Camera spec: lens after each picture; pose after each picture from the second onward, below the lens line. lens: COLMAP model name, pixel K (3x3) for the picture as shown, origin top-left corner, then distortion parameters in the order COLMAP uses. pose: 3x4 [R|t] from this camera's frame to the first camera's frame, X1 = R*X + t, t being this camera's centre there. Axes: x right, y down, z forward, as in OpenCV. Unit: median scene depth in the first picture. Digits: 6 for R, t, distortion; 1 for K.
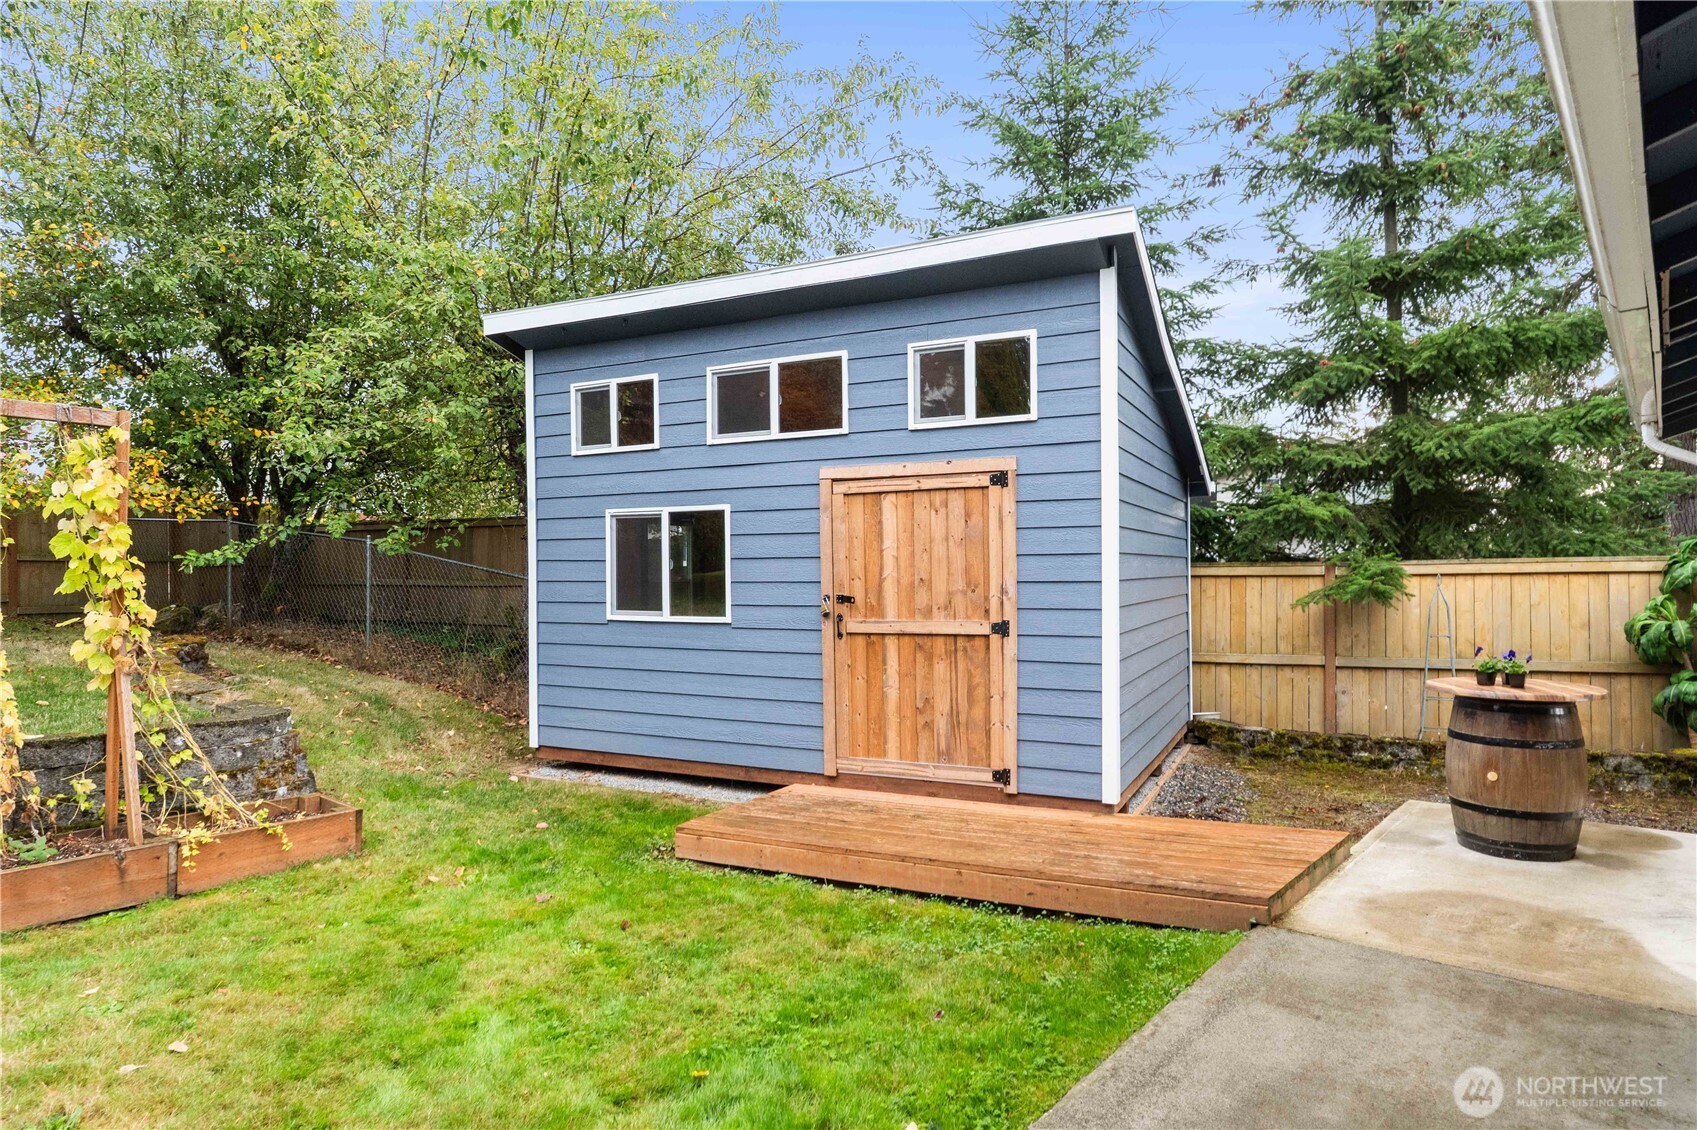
lens RADIAL K [[1035.8, 0, 849.9], [0, 1035.8, 565.5], [0, 0, 1]] dist [0.010802, 0.000984]
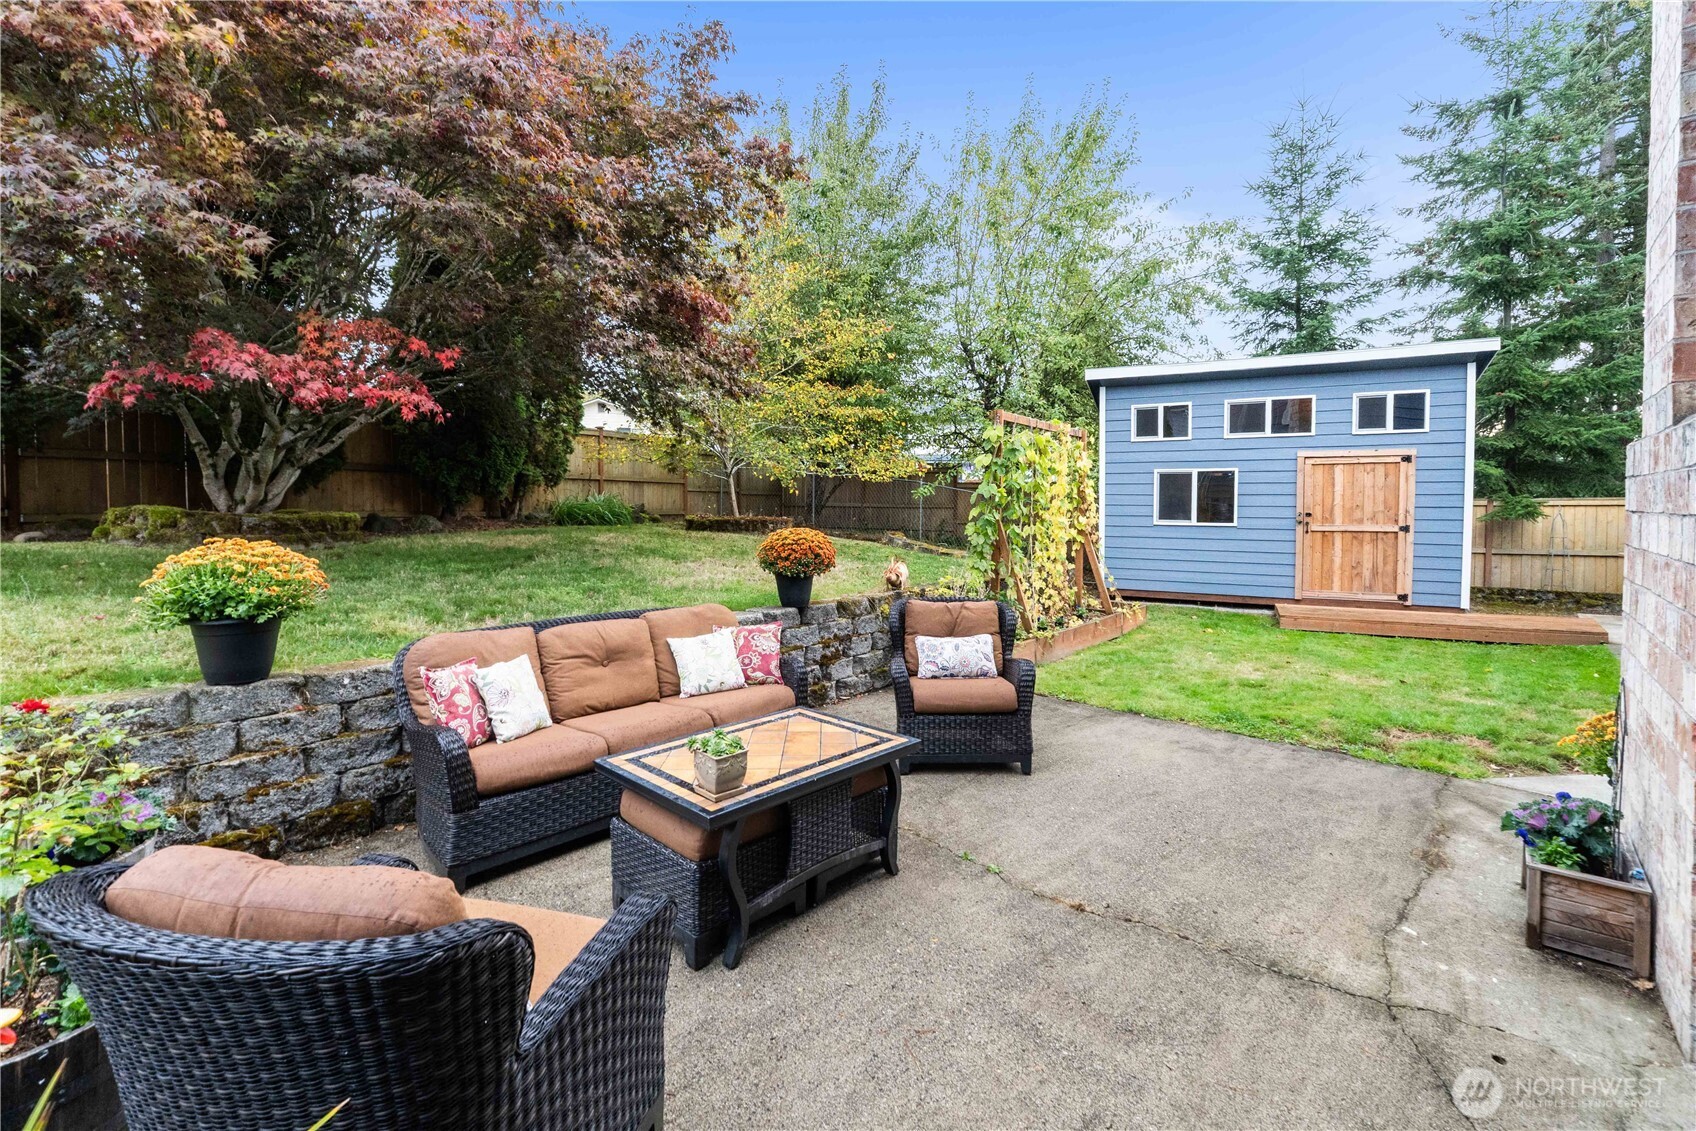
lens RADIAL K [[779.0, 0, 848.1], [0, 779.0, 528.2], [0, 0, 1]] dist [-0.000009, -0.000320]
pose [[0.999809, 0.009109, -0.017273, -0.910129], [-0.008396, 0.999129, 0.040870, 0.003048], [0.017631, -0.040717, 0.999015, -0.585249]]
